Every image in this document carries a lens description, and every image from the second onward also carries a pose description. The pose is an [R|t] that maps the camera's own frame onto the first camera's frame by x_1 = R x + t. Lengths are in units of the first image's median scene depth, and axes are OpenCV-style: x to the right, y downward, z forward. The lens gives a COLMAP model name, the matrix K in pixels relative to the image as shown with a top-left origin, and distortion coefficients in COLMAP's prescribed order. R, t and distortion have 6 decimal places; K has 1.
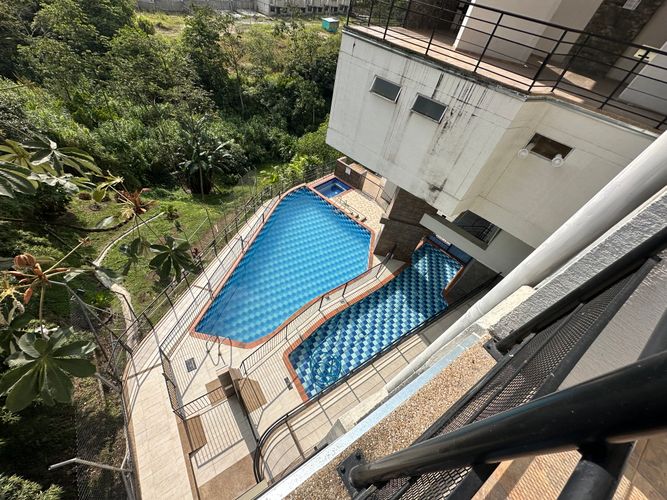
lens RADIAL K [[266.6, 0, 333.9], [0, 266.6, 250.4], [0, 0, 1]] dist [0.001184, -0.000549]
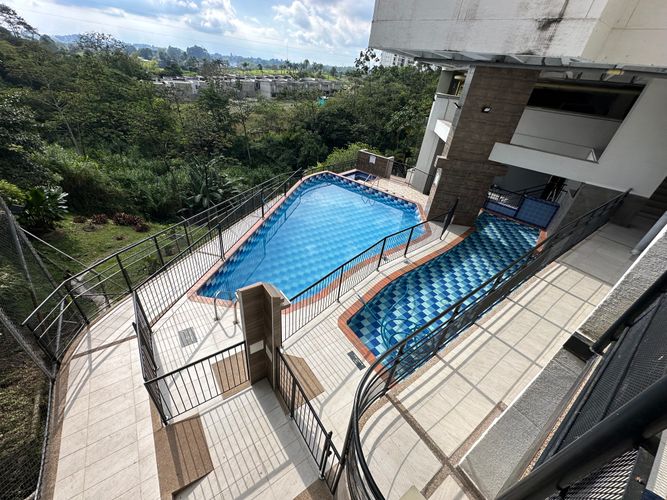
lens RADIAL K [[266.6, 0, 333.5], [0, 266.6, 249.2], [0, 0, 1]] dist [0.001184, -0.000549]
pose [[0.996731, -0.080637, -0.004903, -0.164140], [0.077128, 0.967906, -0.239184, 0.335329], [0.024033, 0.238024, 0.970962, 0.324044]]
